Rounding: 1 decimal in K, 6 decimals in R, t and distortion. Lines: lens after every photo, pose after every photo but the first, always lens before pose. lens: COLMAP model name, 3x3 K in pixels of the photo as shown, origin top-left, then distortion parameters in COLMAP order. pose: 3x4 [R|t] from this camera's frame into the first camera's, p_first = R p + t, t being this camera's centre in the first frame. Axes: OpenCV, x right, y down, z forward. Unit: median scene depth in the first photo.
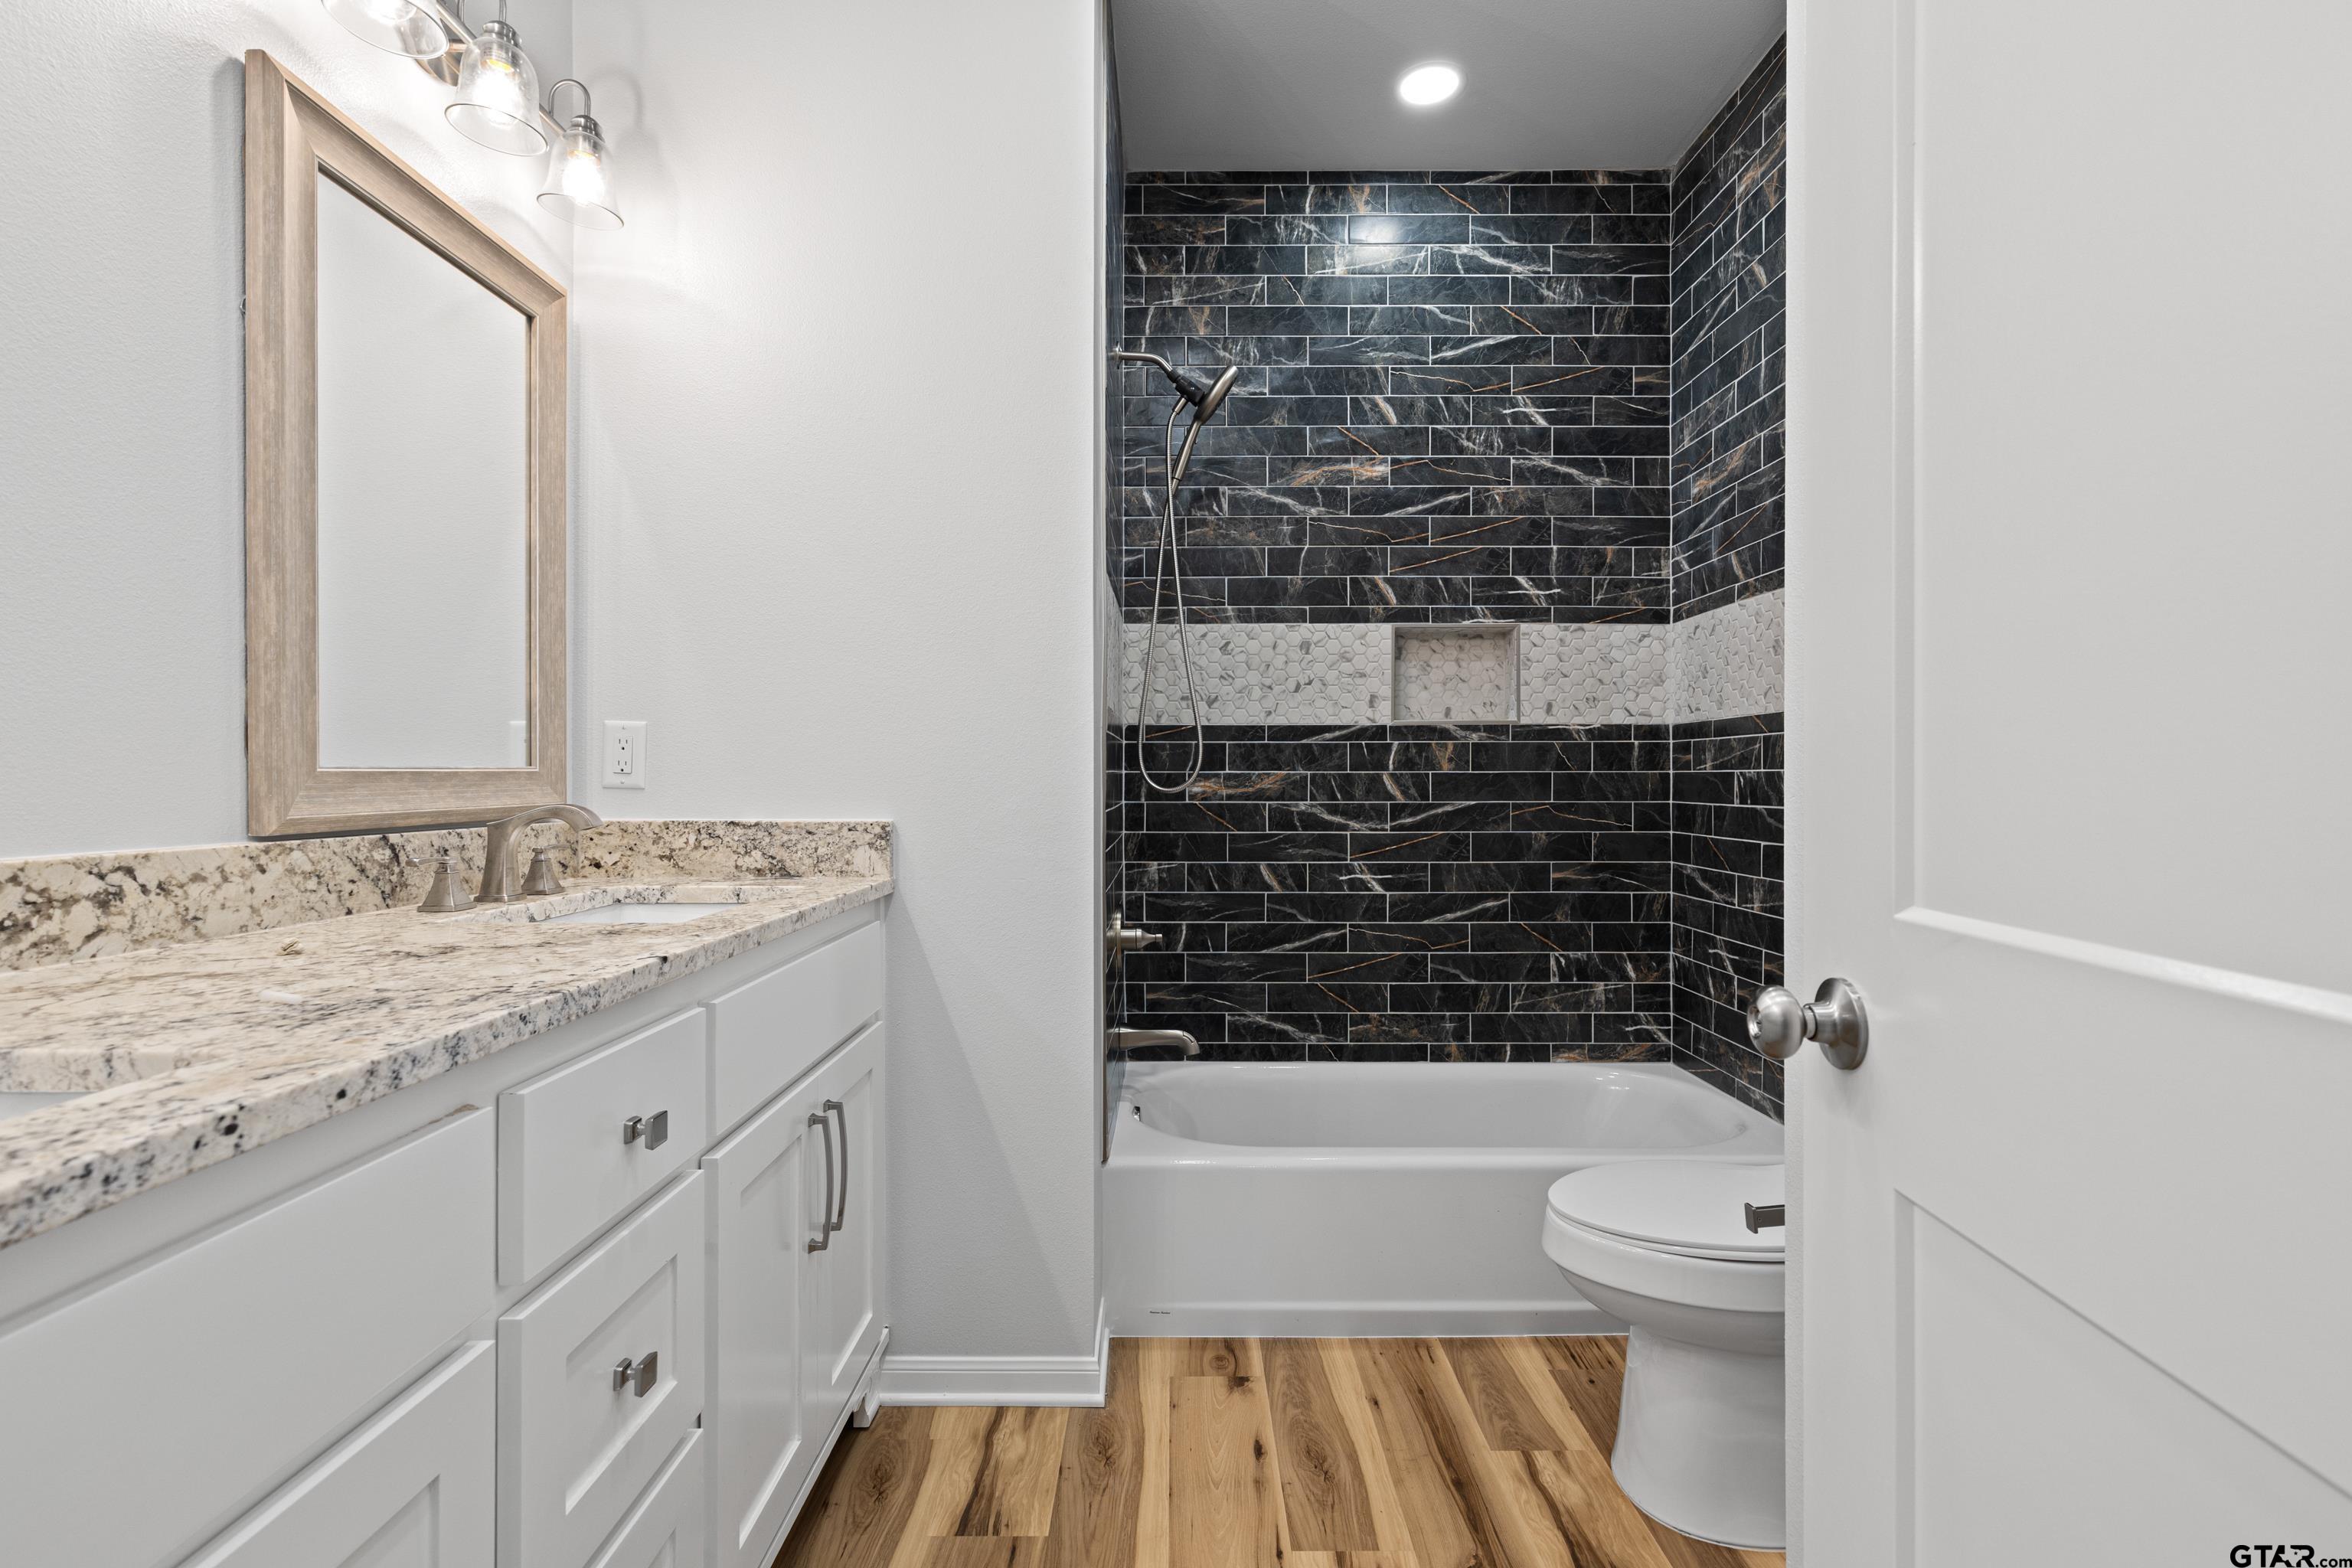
lens RADIAL K [[1091.5, 0, 1179.9], [0, 1091.5, 784.8], [0, 0, 1]] dist [0.003566, -0.000074]
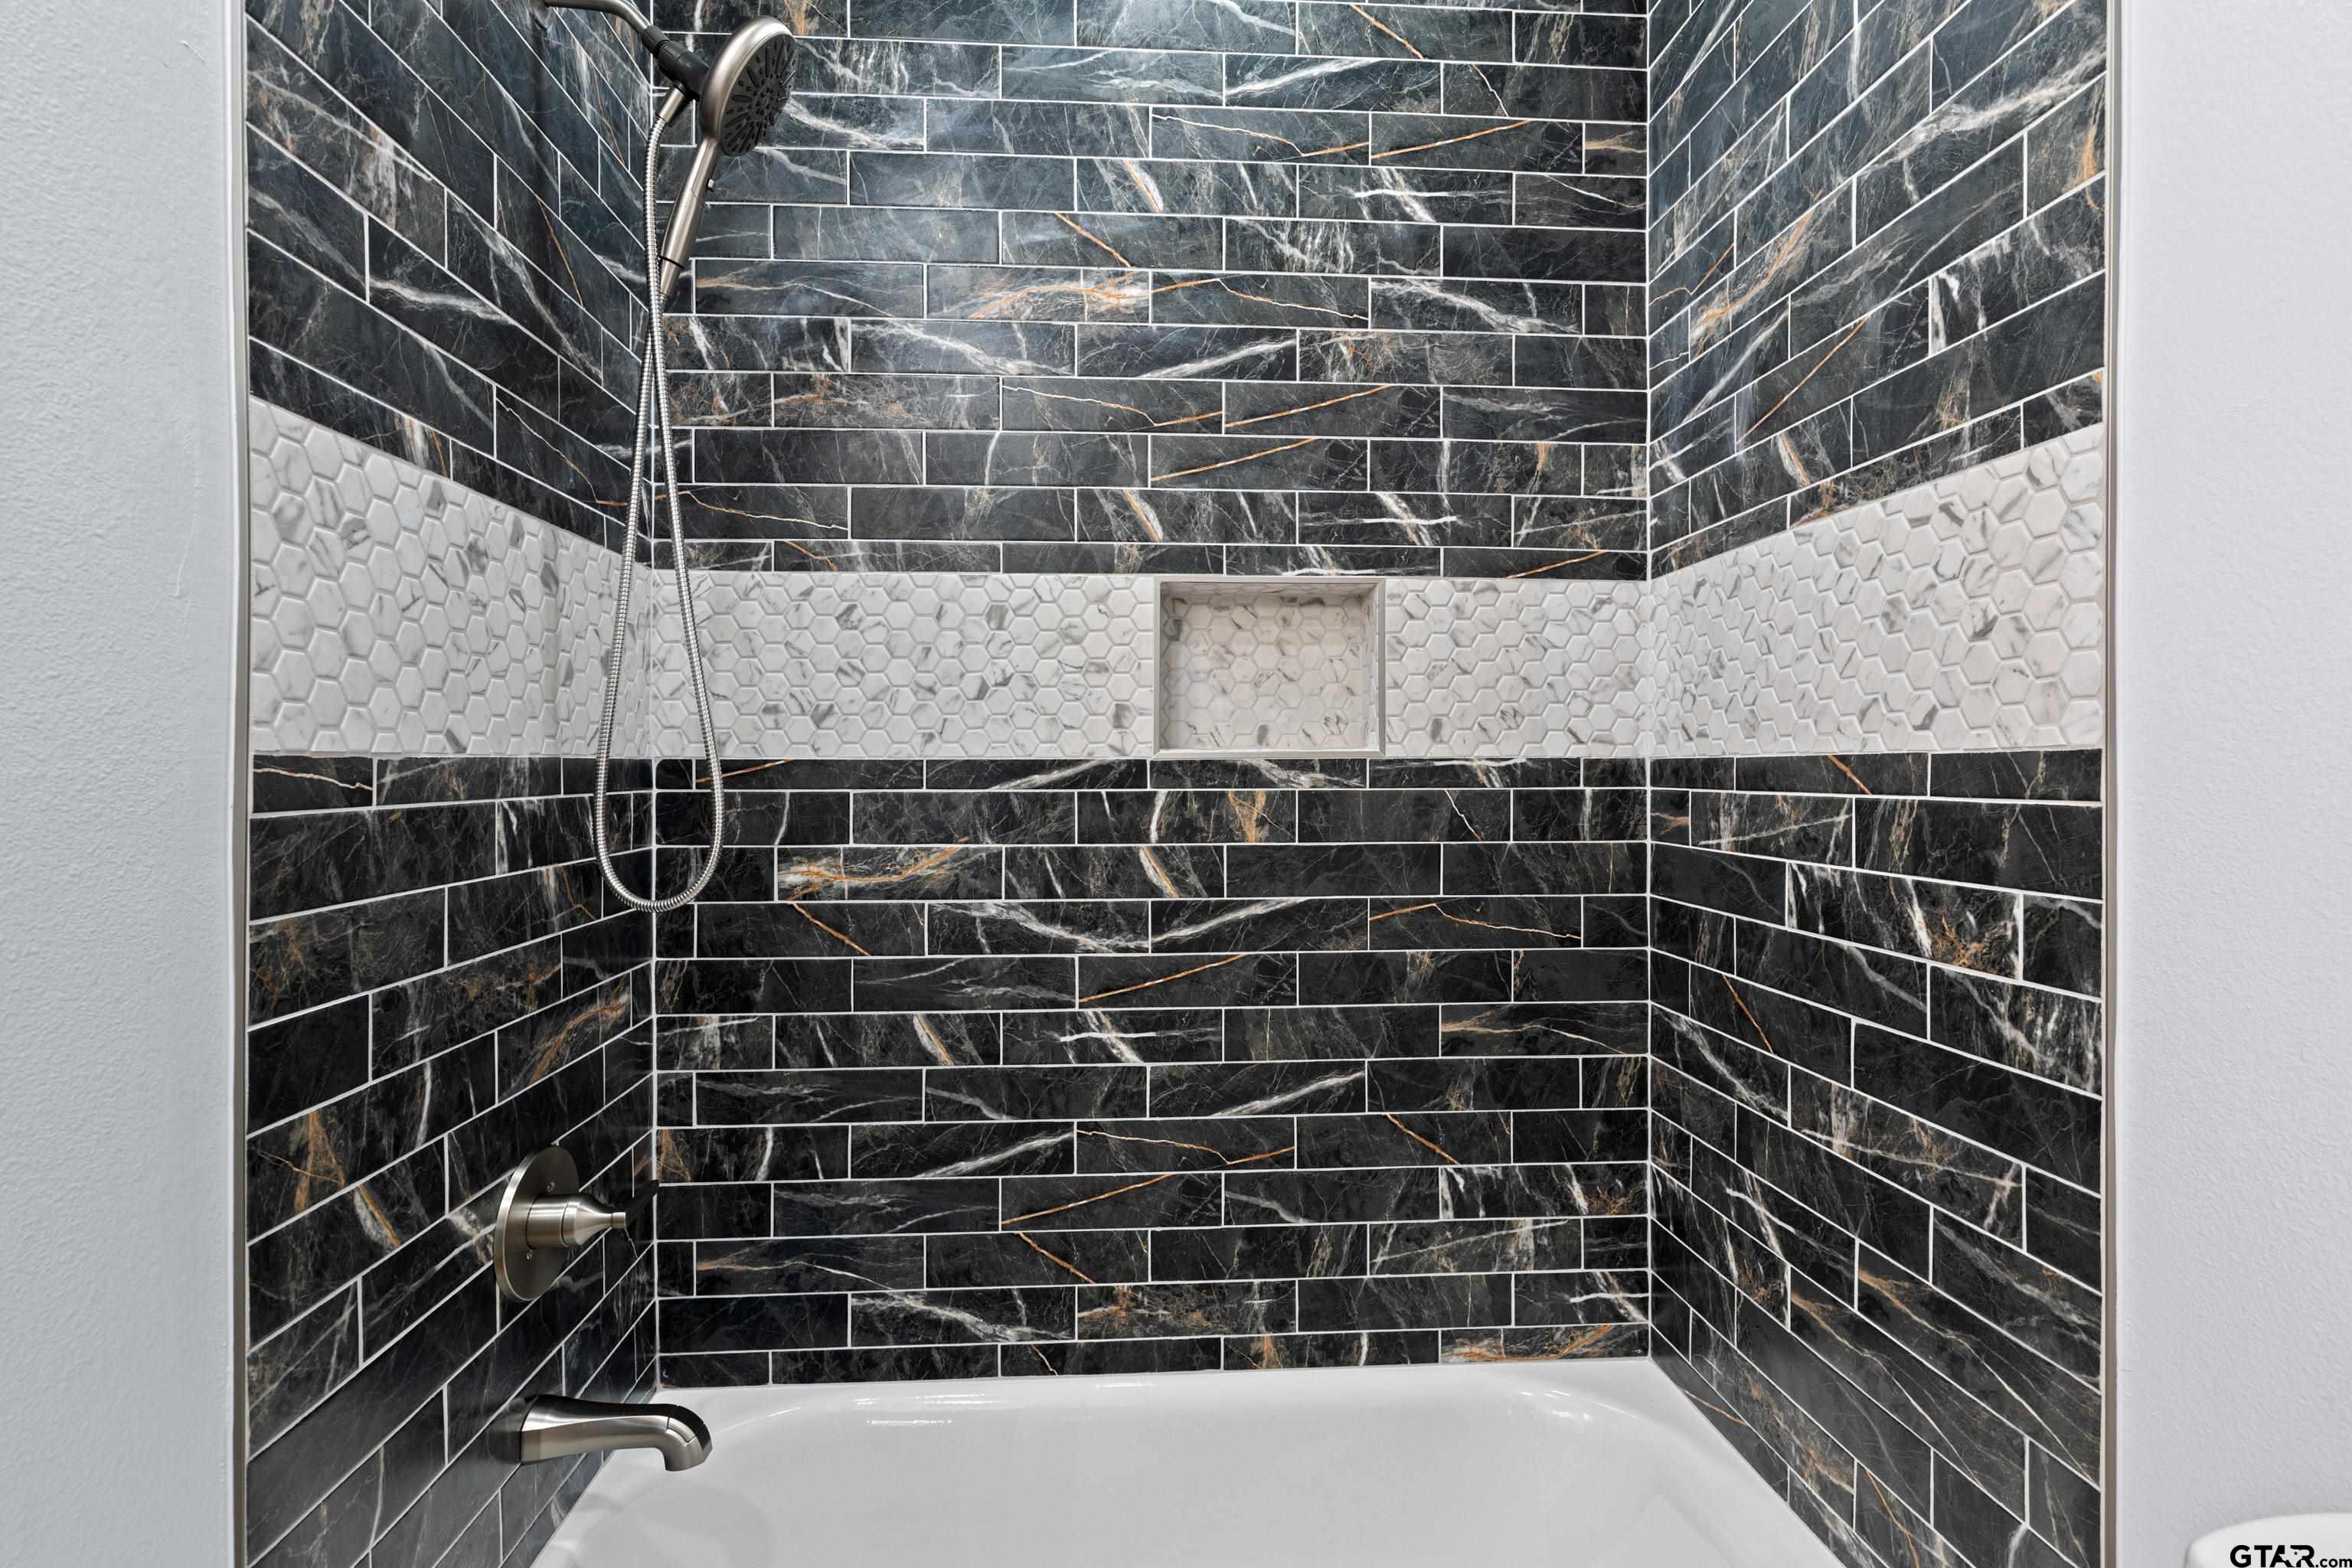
lens RADIAL K [[1091.5, 0, 1172.3], [0, 1091.5, 775.7], [0, 0, 1]] dist [0.003566, -0.000074]
pose [[0.998168, -0.000861, 0.060491, 0.169610], [0.000740, 0.999998, 0.002029, -0.047683], [-0.060492, -0.001980, 0.998167, 0.450847]]
